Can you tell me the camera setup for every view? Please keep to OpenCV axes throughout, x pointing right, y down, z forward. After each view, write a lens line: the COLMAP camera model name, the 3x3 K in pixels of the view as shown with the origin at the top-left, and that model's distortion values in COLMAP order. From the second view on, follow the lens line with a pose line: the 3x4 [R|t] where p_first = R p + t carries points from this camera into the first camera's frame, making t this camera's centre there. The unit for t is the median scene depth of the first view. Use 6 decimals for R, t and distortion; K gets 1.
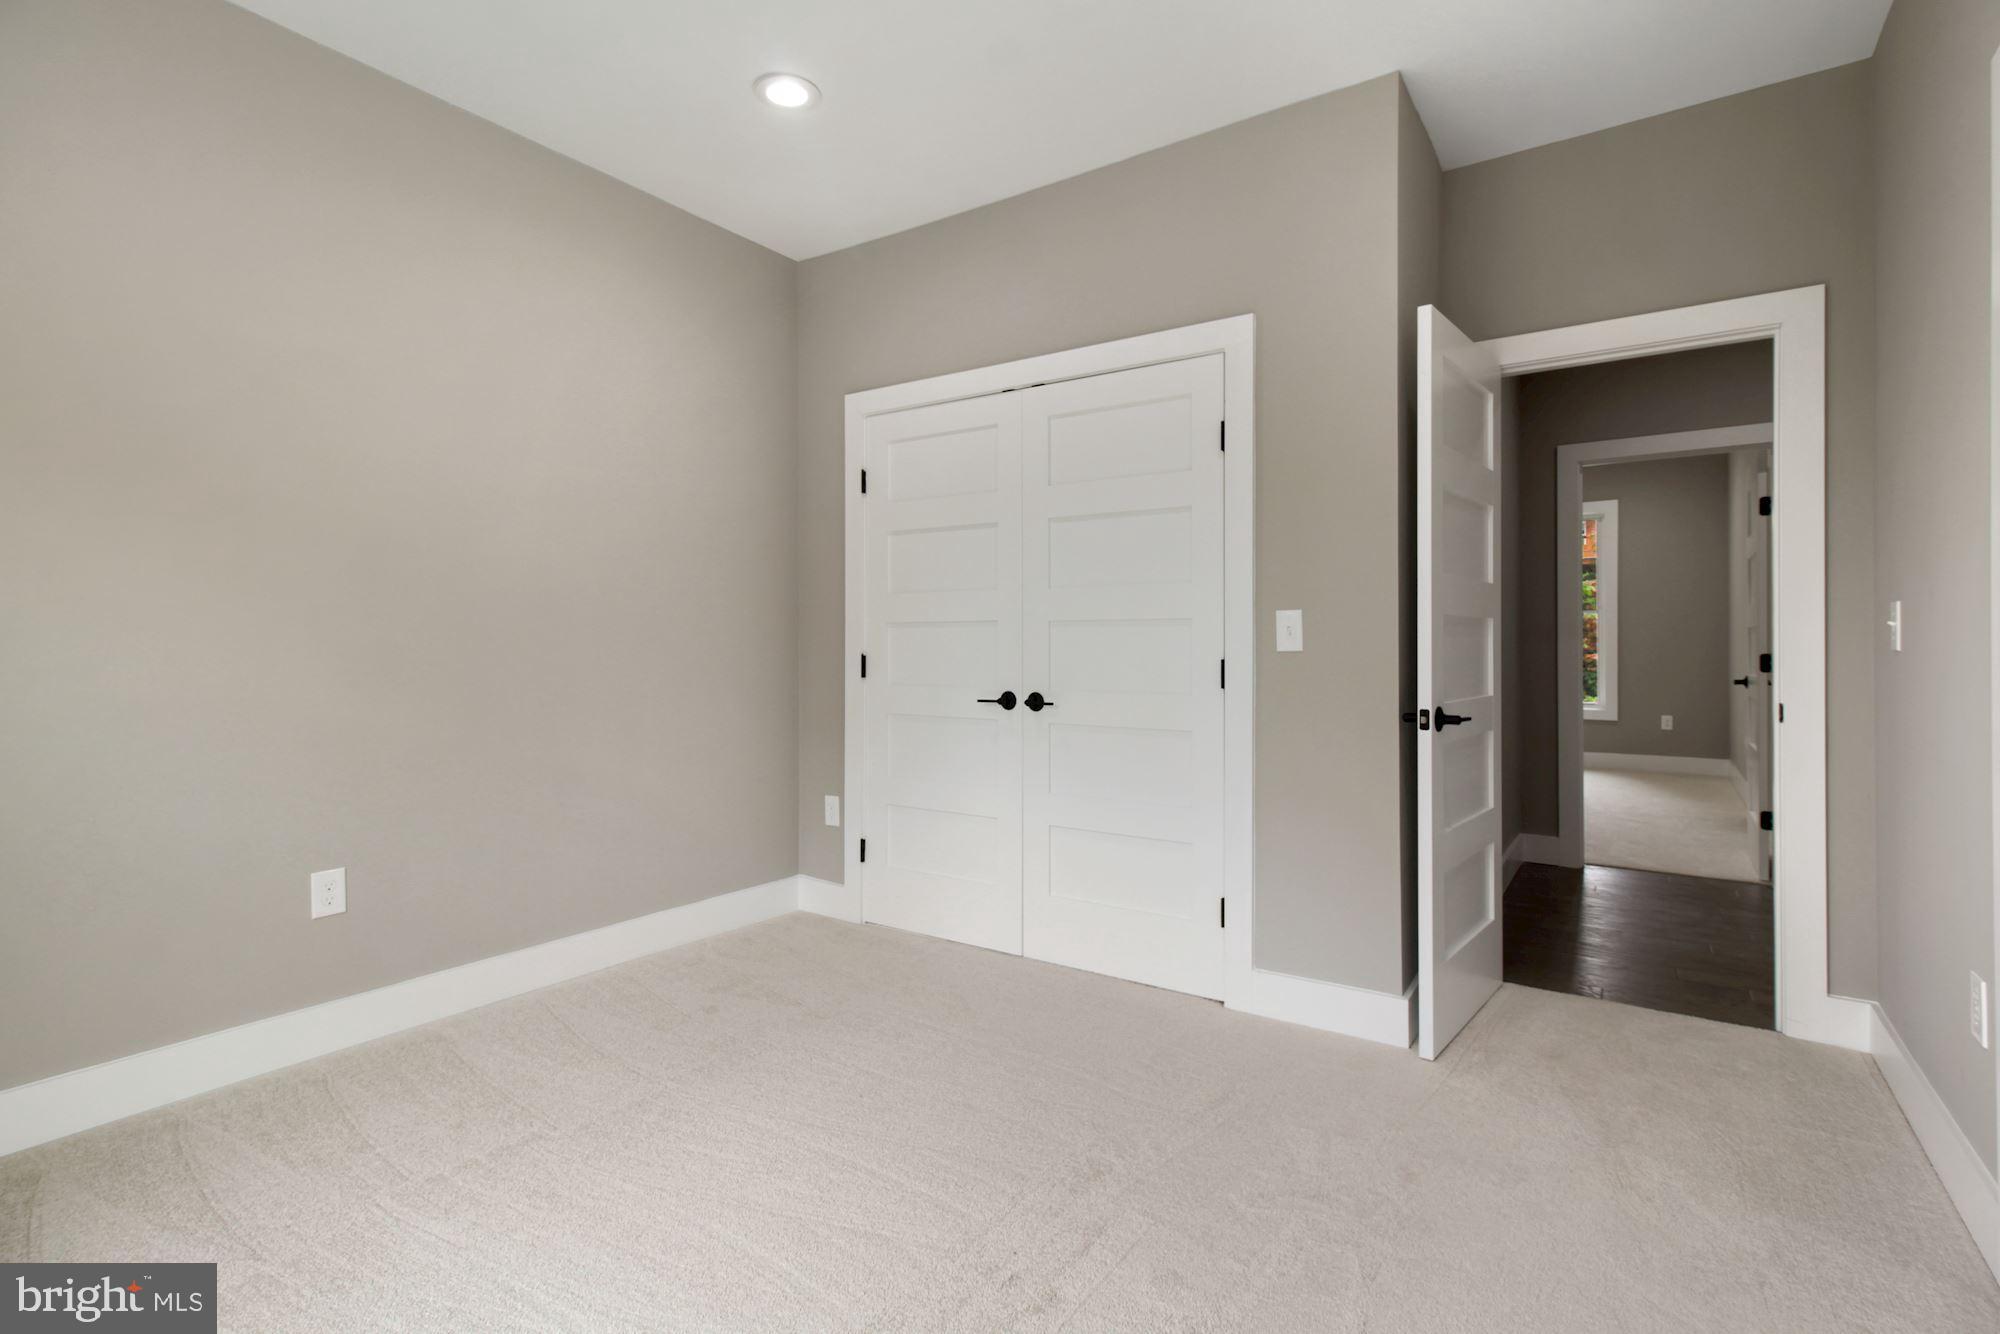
lens RADIAL K [[993.2, 0, 1003.0], [0, 993.2, 651.0], [0, 0, 1]] dist [0.030997, 0.000129]
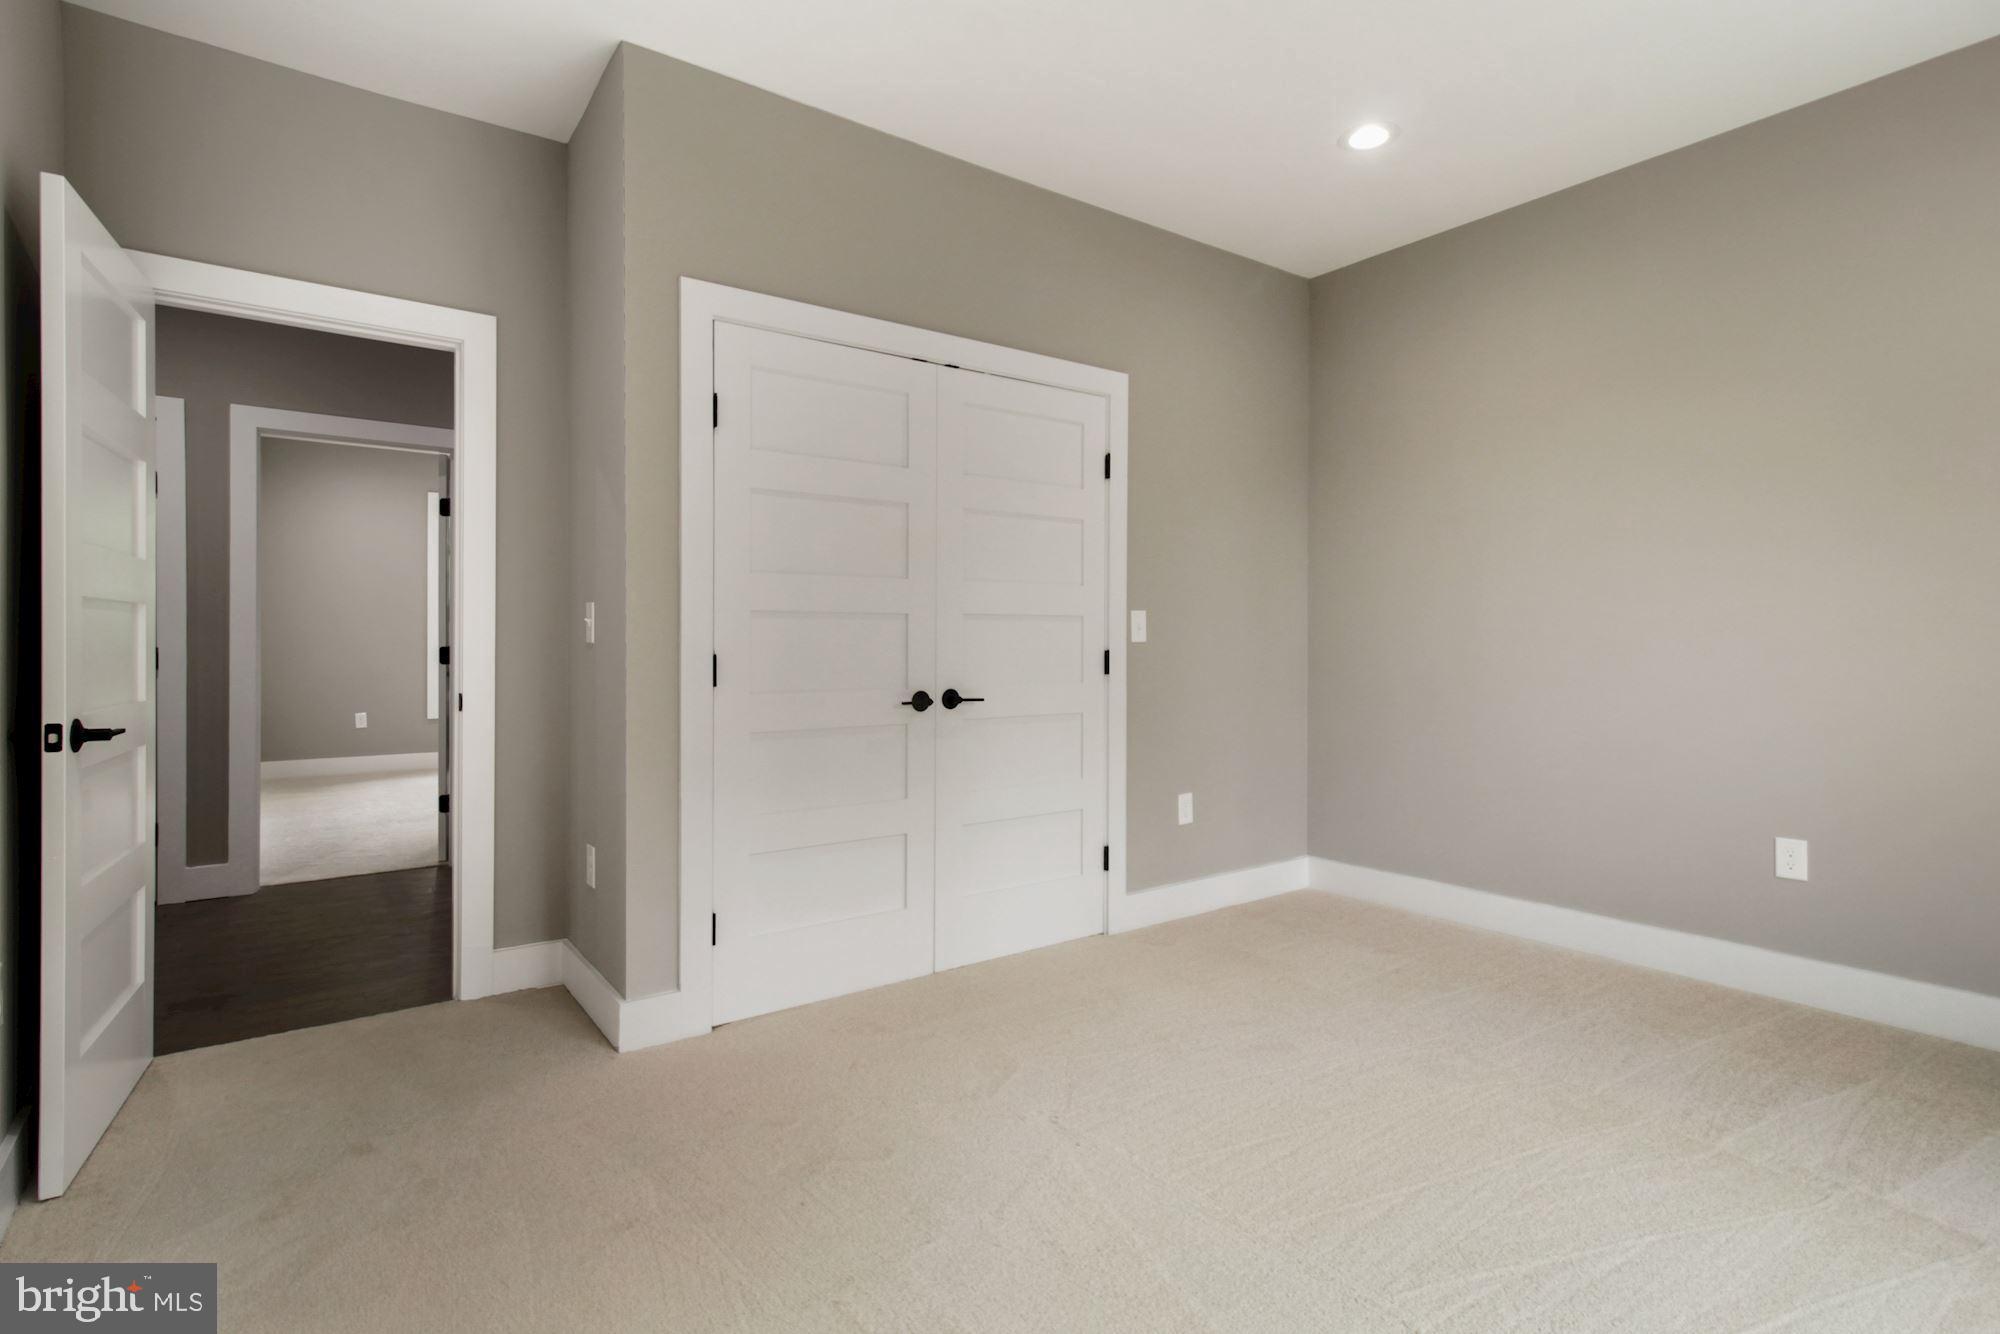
lens RADIAL K [[1018.4, 0, 1082.9], [0, 1018.4, 640.2], [0, 0, 1]] dist [0.000695, -0.000155]
pose [[0.267946, -0.001051, 0.963433, -0.105139], [0.003631, 0.999993, 0.000081, -0.000555], [-0.963427, 0.003477, 0.267948, 0.075127]]
